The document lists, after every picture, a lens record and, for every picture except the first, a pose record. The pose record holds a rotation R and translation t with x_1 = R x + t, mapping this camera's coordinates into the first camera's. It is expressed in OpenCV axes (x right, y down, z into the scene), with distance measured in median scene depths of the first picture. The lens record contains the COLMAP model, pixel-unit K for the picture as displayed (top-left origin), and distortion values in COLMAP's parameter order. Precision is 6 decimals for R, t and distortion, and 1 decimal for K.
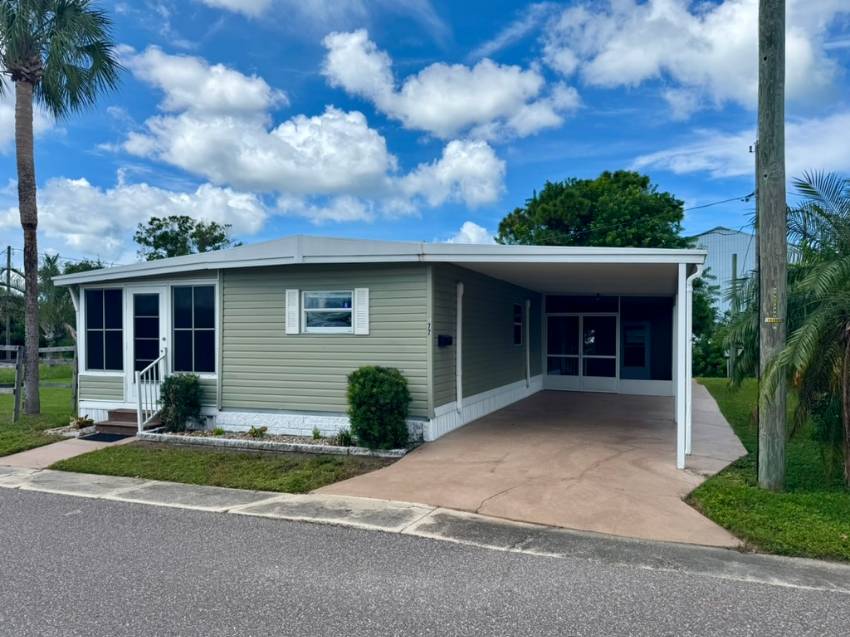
lens RADIAL K [[639.6, 0, 426.1], [0, 639.6, 324.3], [0, 0, 1]] dist [0.051355, -0.044322]
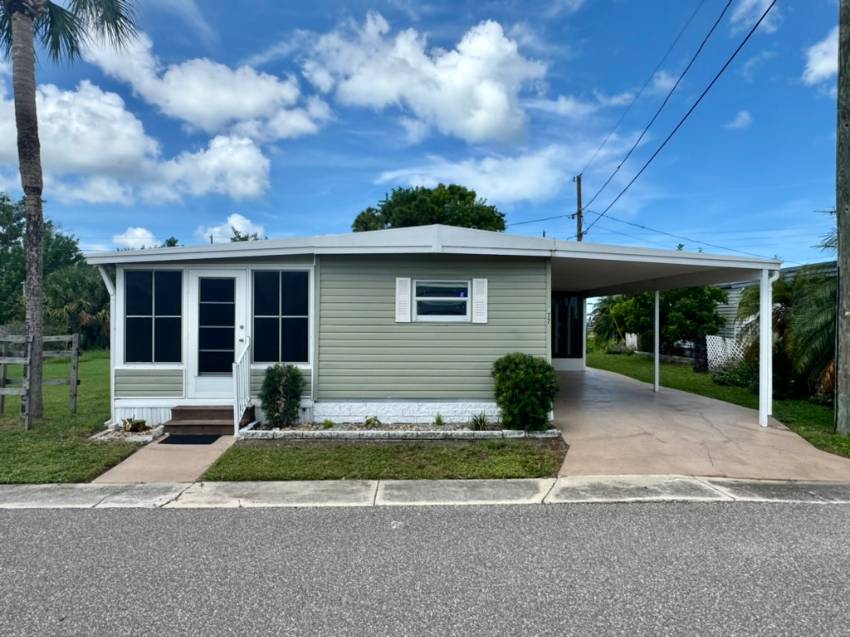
lens RADIAL K [[566.5, 0, 424.8], [0, 566.5, 322.6], [0, 0, 1]] dist [0.009405, -0.015876]
pose [[0.915309, 0.001293, 0.402750, -0.508718], [-0.009873, 0.999766, 0.019229, -0.001777], [-0.402631, -0.021577, 0.915108, 0.168489]]
